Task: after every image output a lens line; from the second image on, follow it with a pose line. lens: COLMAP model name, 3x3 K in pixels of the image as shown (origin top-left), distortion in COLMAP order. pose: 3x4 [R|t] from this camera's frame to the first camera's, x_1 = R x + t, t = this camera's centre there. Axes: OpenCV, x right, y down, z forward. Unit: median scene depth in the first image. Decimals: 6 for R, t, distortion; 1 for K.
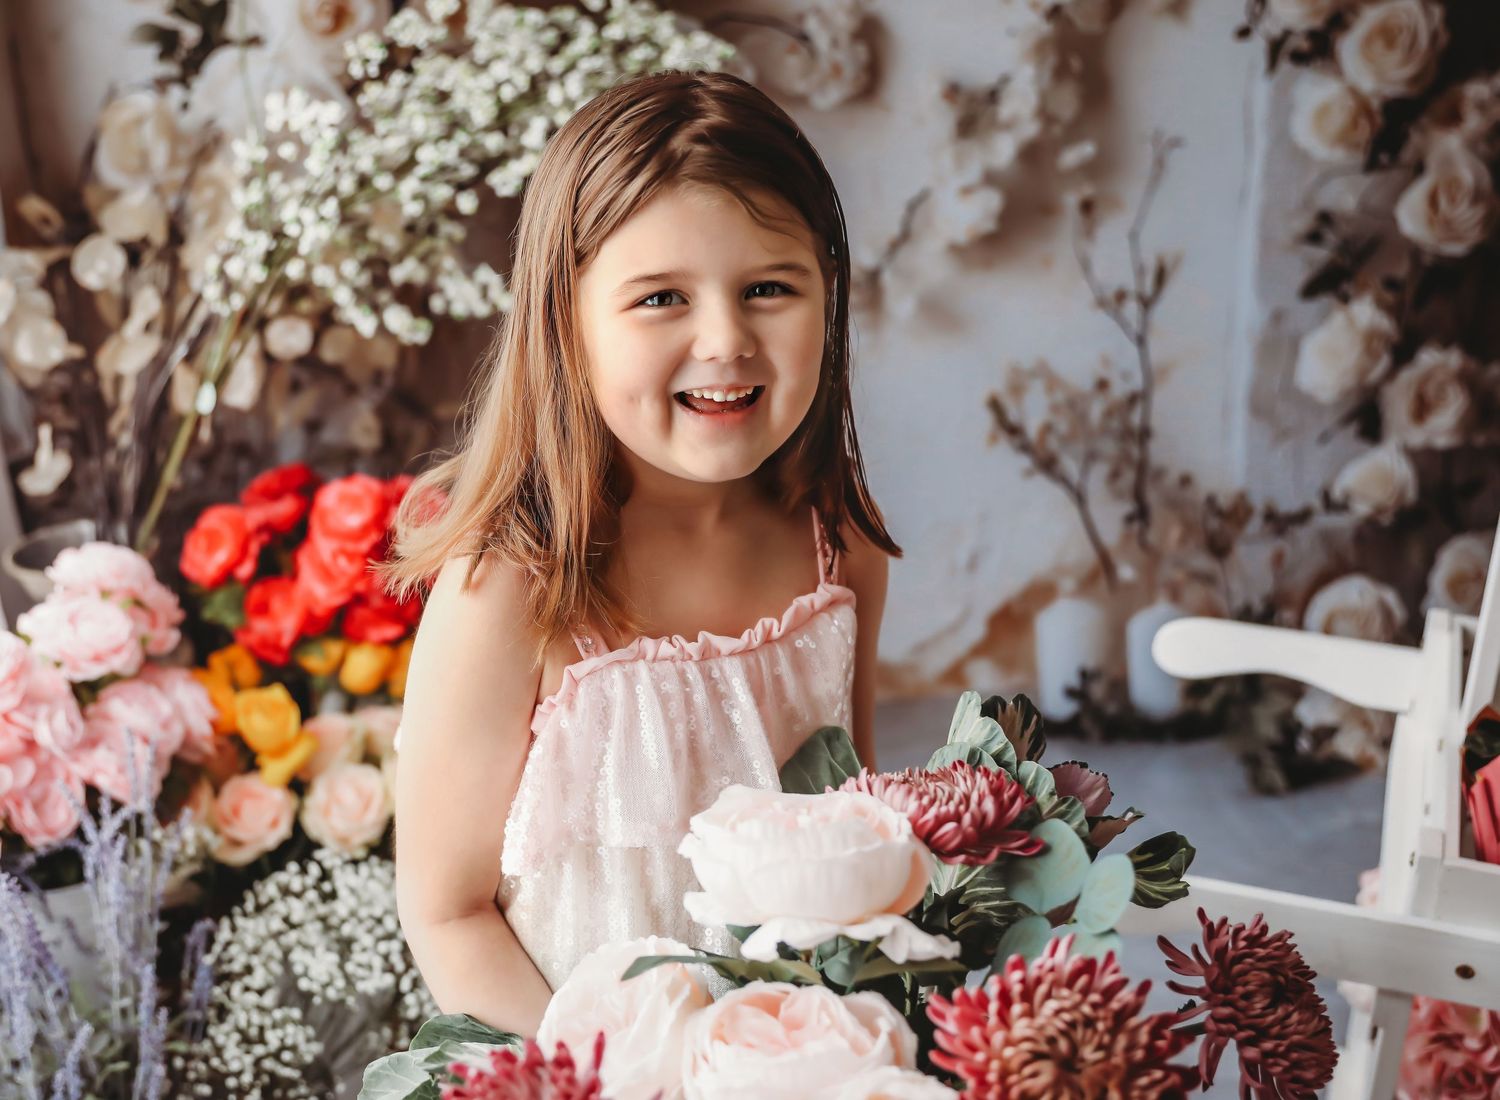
lens RADIAL K [[1730.7, 0, 699.2], [0, 1730.7, 569.3], [0, 0, 1]] dist [0.008111, 0.000000]
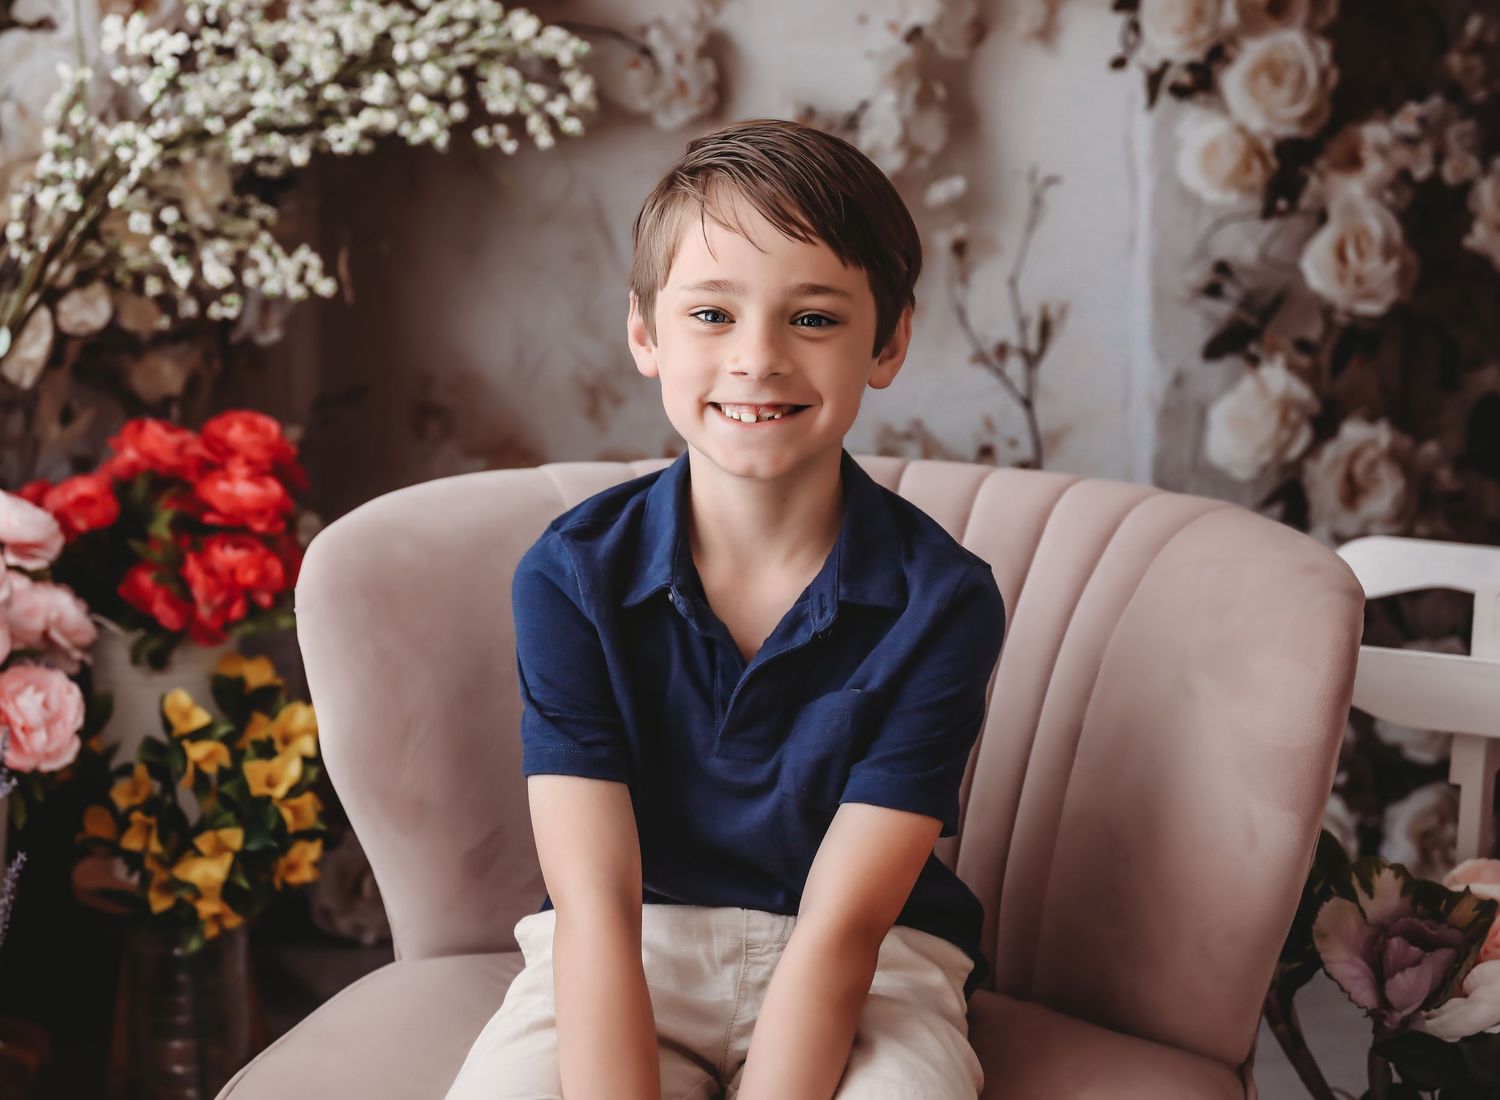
lens RADIAL K [[2700.3, 0, 707.9], [0, 2700.3, 528.7], [0, 0, 1]] dist [0.168884, 0.000000]
pose [[0.996807, 0.010065, 0.079210, -0.018564], [0.009380, 0.970393, -0.241348, 0.278758], [-0.079294, 0.241321, 0.967200, -0.330883]]
